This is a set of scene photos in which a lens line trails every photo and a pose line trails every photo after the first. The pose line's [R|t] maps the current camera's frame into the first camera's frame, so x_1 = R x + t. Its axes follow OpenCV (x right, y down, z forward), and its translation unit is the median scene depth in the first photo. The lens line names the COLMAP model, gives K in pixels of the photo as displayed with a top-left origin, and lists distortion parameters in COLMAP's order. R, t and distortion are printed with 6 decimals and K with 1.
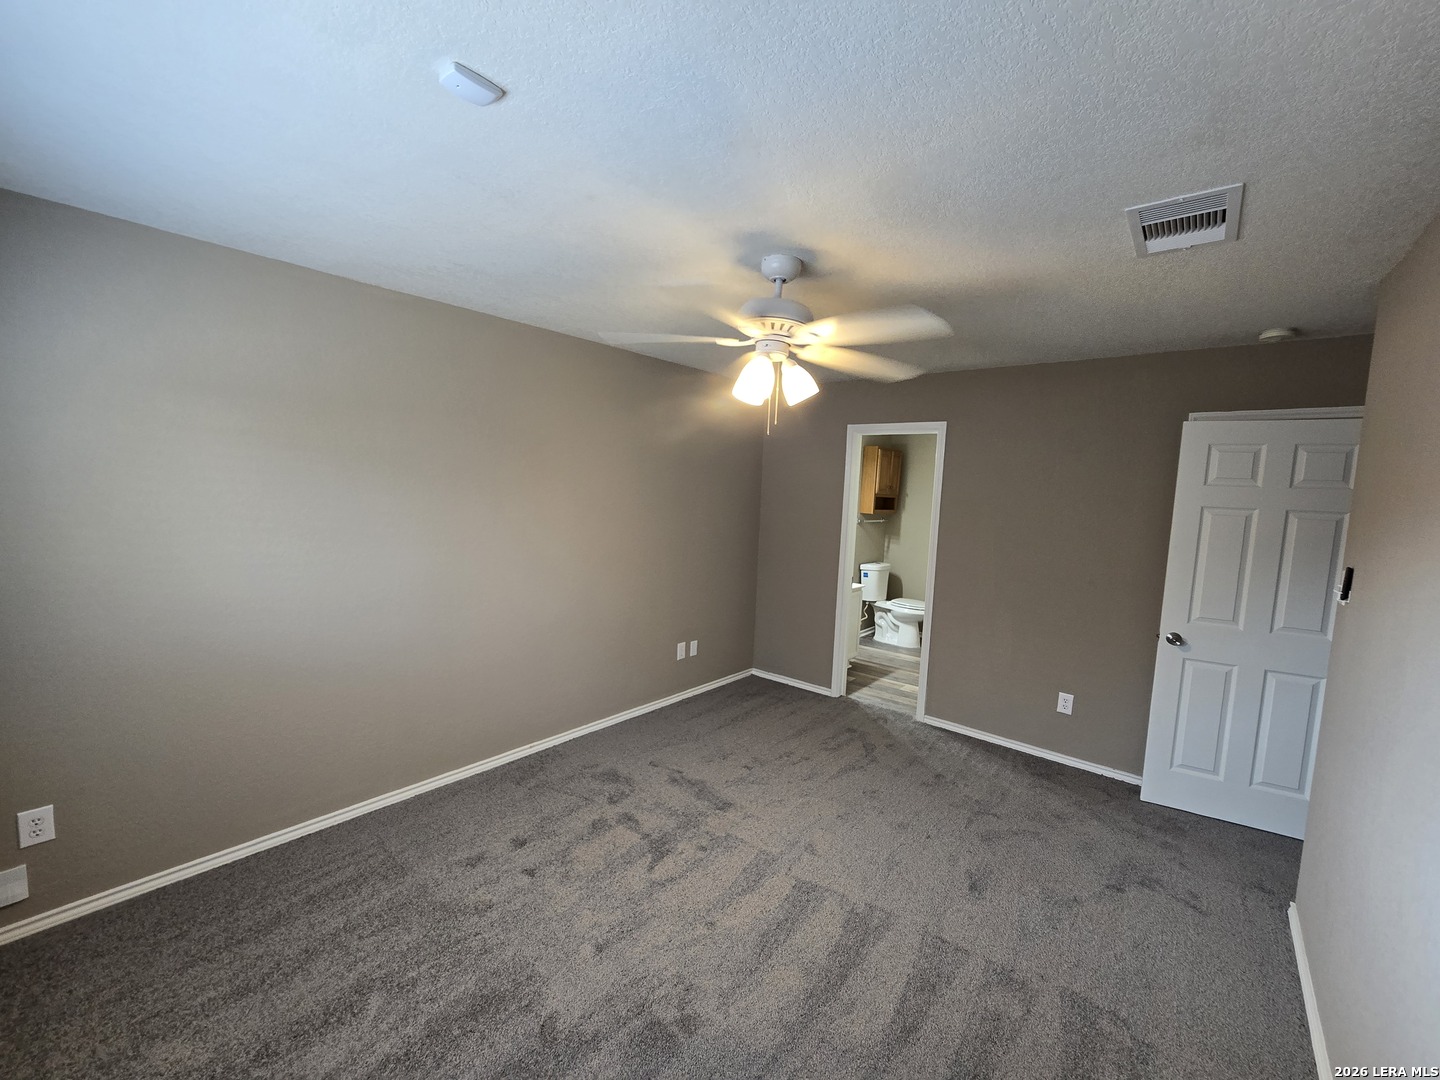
lens RADIAL K [[593.7, 0, 725.5], [0, 593.7, 545.7], [0, 0, 1]] dist [-0.005496, 0.003540]
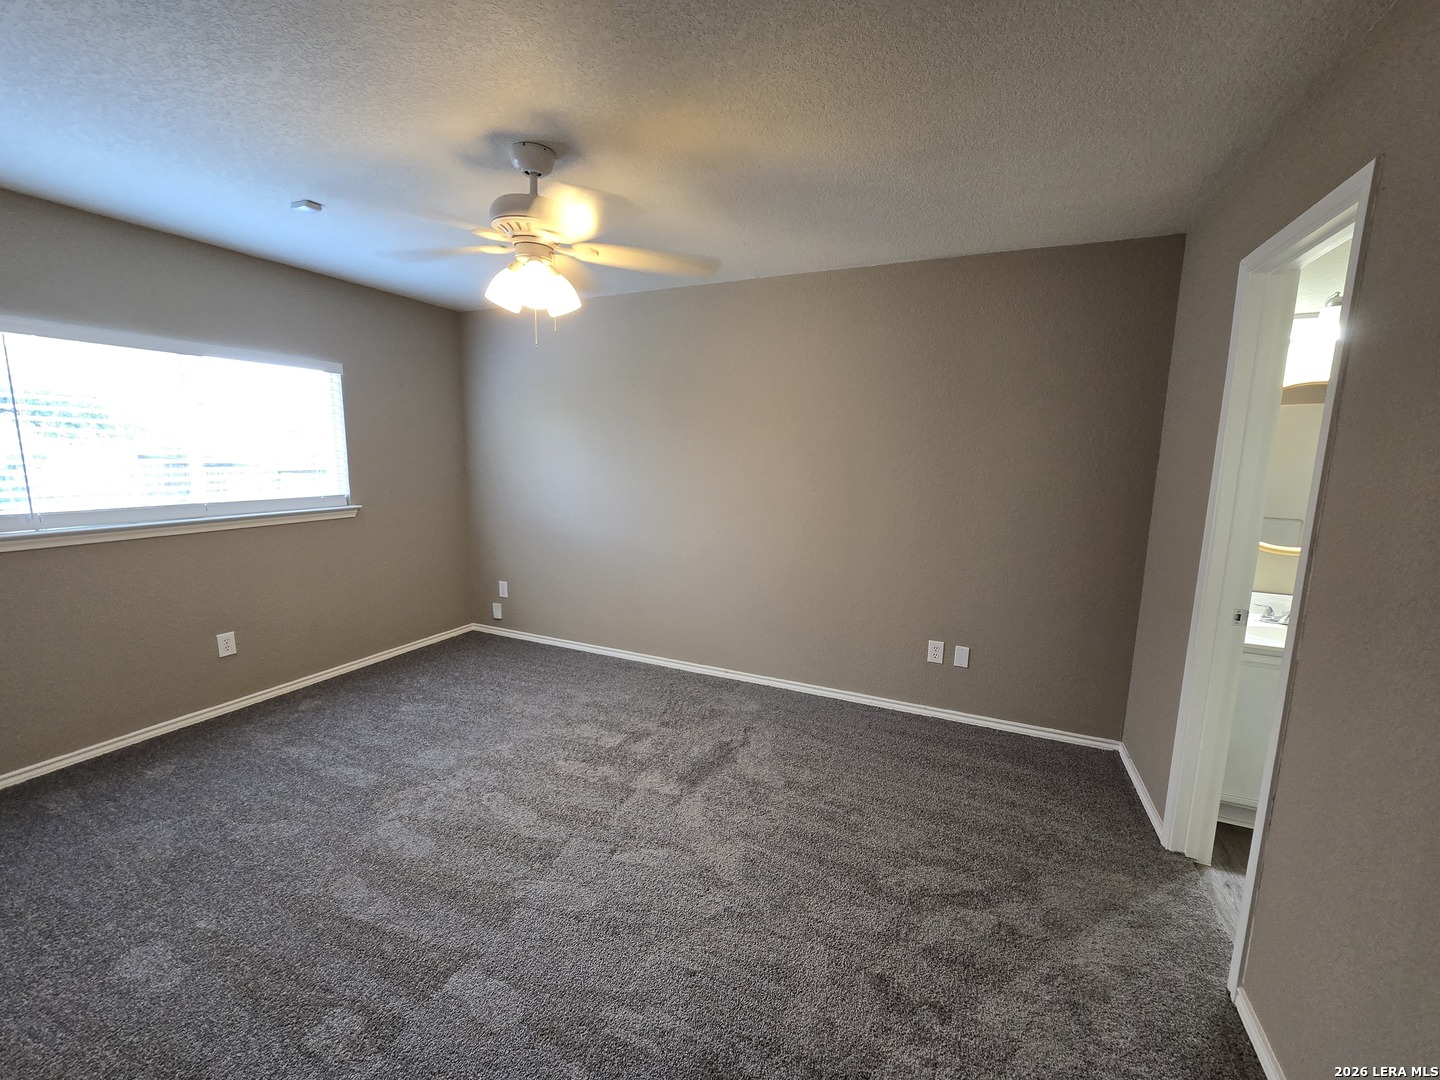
lens RADIAL K [[593.7, 0, 718.3], [0, 593.7, 539.1], [0, 0, 1]] dist [-0.005496, 0.003540]
pose [[0.263440, 0.111294, -0.958234, 0.713706], [-0.103354, 0.990862, 0.086669, -0.000164], [0.959123, 0.076205, 0.272535, 0.674927]]
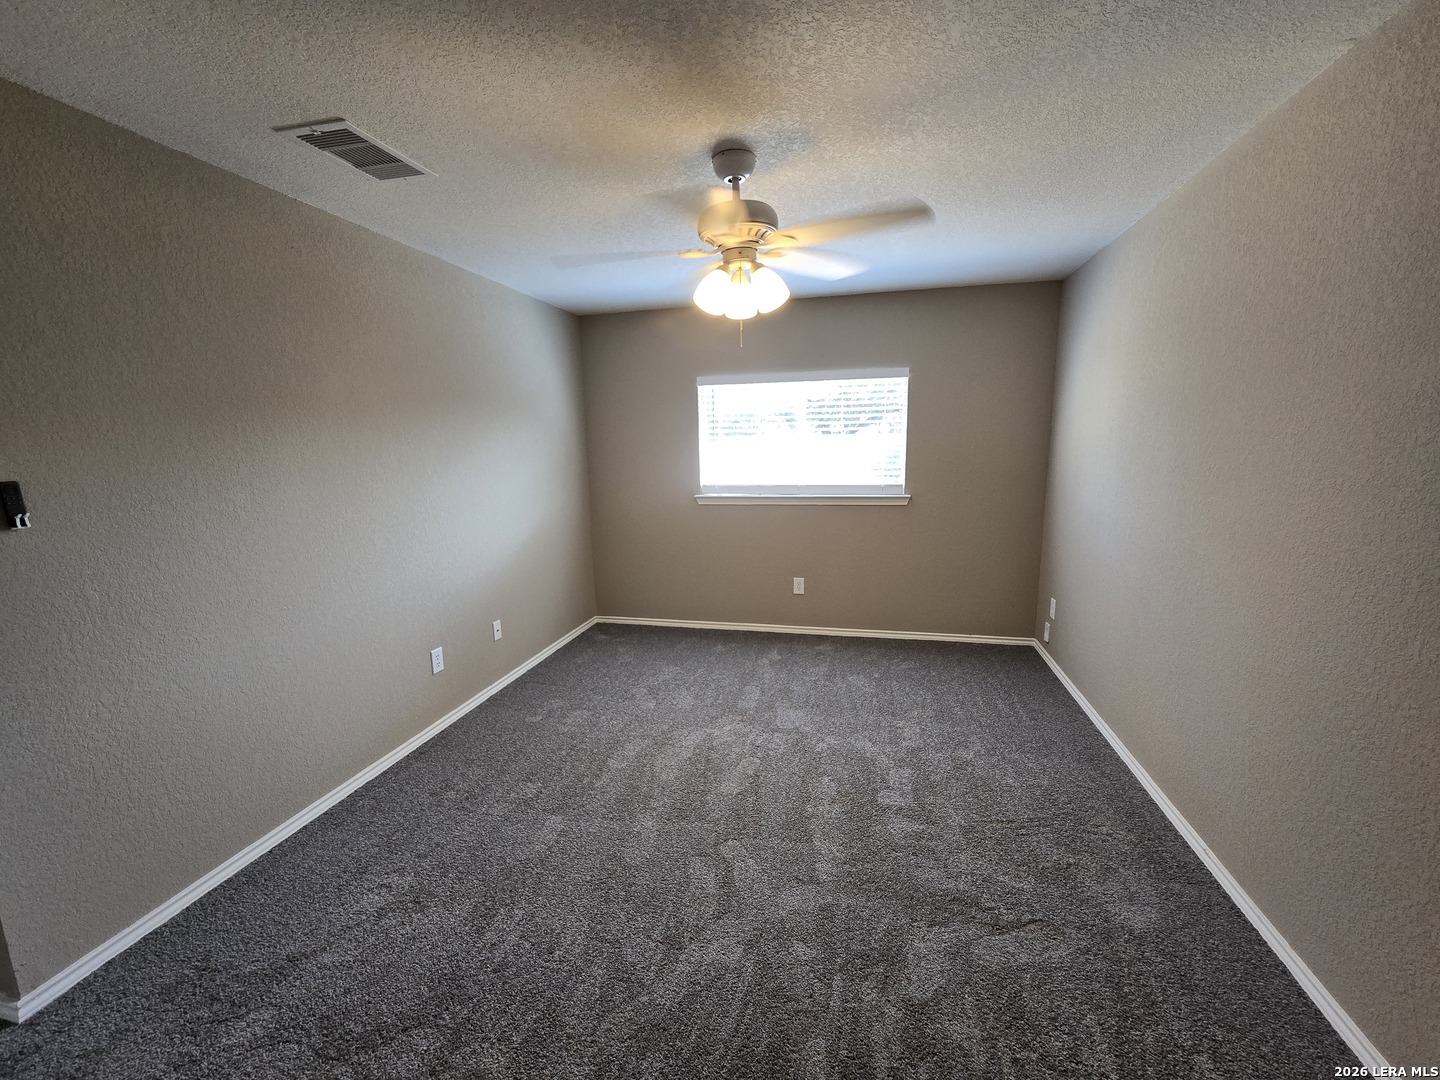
lens RADIAL K [[593.7, 0, 722.3], [0, 593.7, 539.9], [0, 0, 1]] dist [-0.005496, 0.003540]
pose [[-0.897707, 0.057858, -0.436777, 0.350733], [-0.053544, 0.969666, 0.238498, -0.077607], [0.437327, 0.237489, -0.867378, 1.241760]]
